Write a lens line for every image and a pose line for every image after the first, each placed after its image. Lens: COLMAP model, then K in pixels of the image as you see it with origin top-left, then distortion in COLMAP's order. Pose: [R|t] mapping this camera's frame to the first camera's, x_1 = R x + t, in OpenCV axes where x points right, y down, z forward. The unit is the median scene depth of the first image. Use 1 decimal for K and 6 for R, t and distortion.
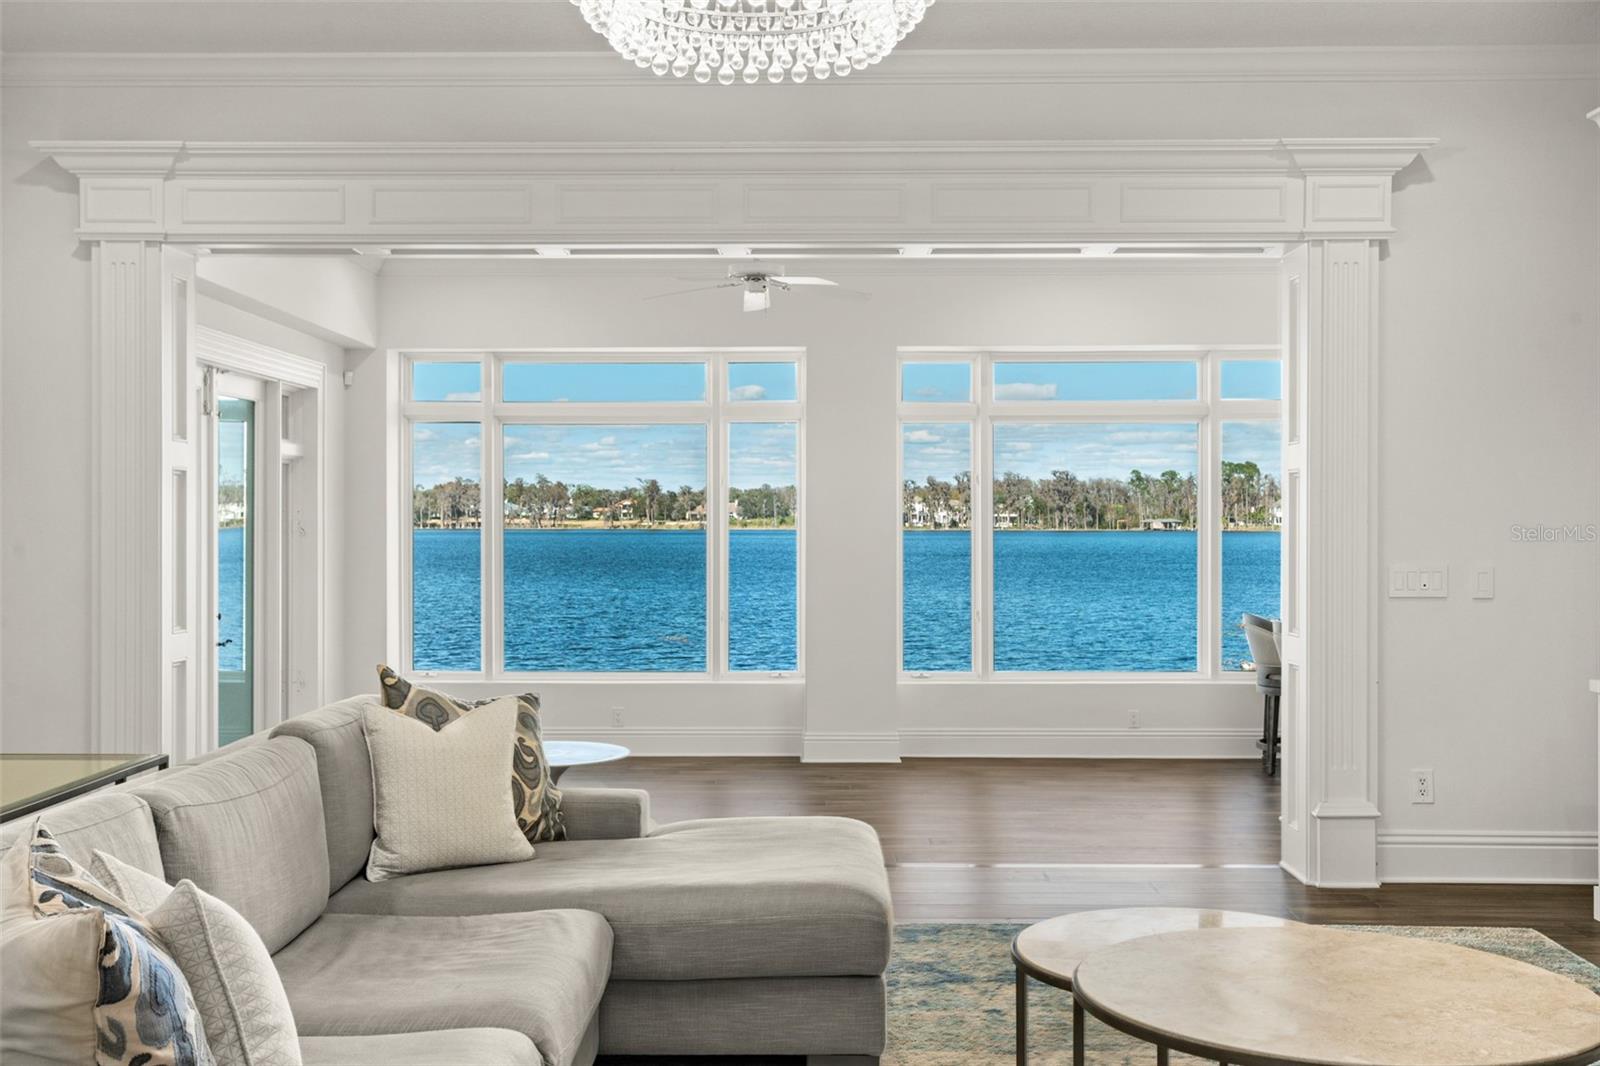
lens RADIAL K [[1689.8, 0, 800.8], [0, 1689.8, 519.9], [0, 0, 1]] dist [0.050638, 0.000000]
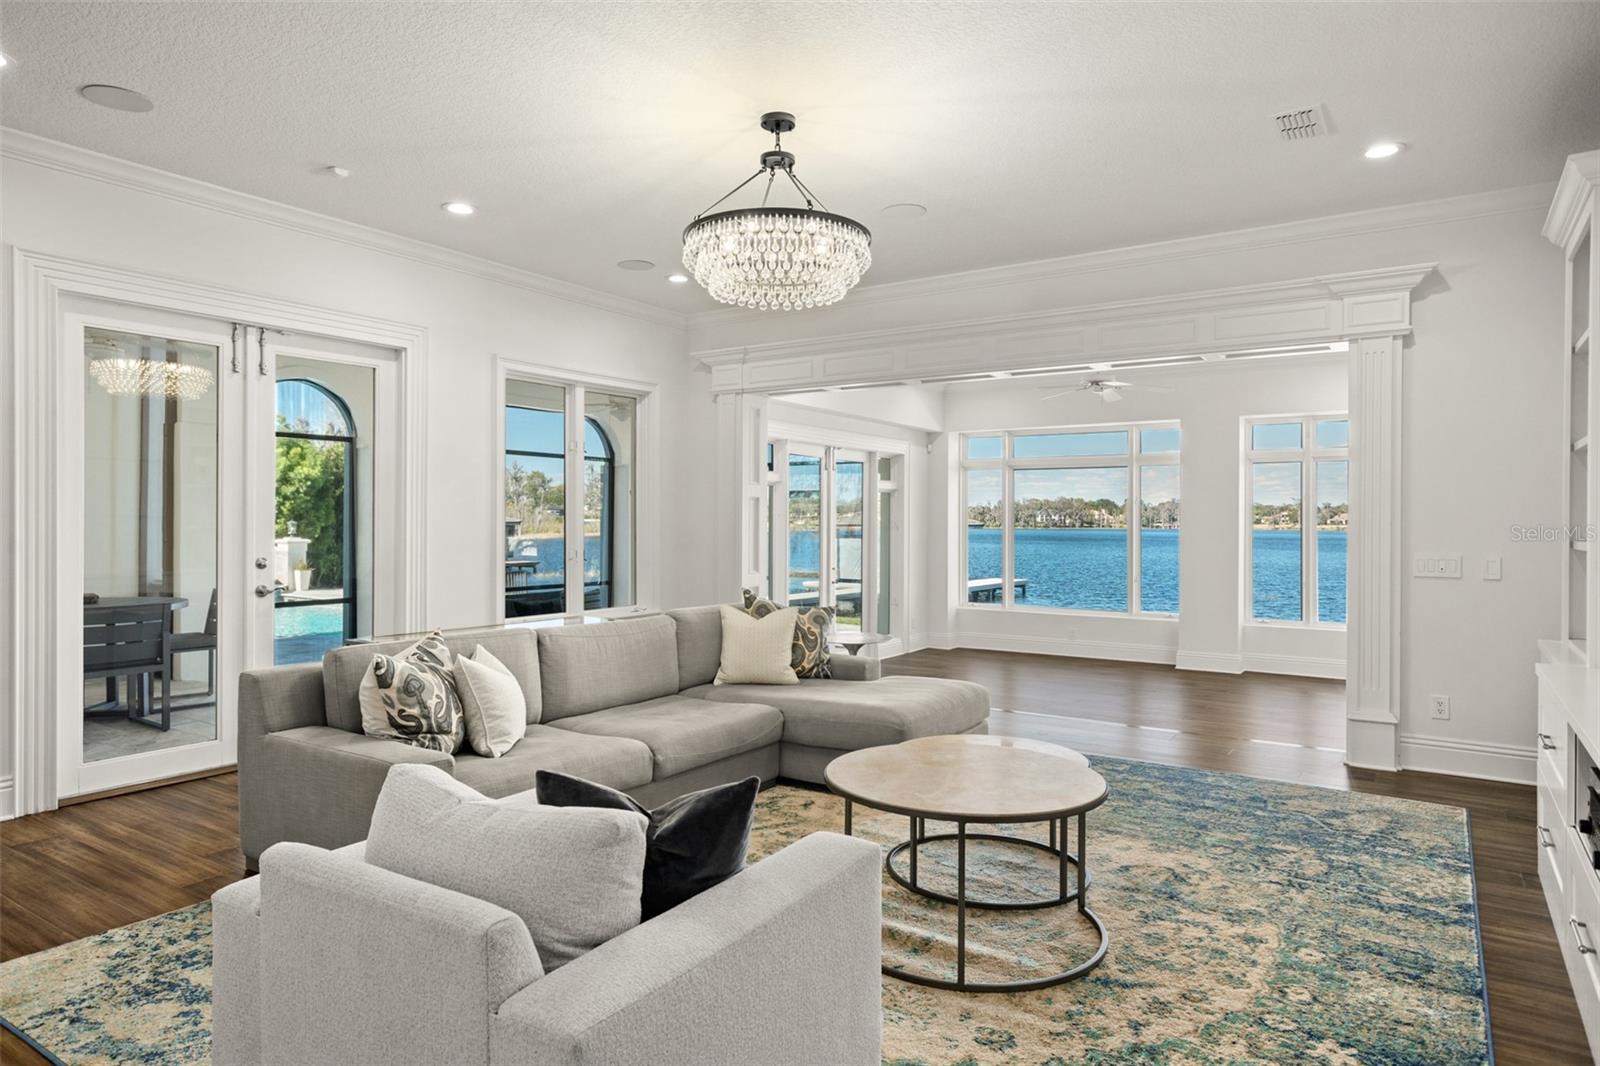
lens RADIAL K [[955.5, 0, 802.4], [0, 955.5, 529.2], [0, 0, 1]] dist [-0.008613, 0.004579]
pose [[0.837460, 0.009387, -0.546418, 0.357002], [-0.005853, 0.999949, 0.008209, 0.000699], [0.546467, -0.003677, 0.837473, 0.019953]]
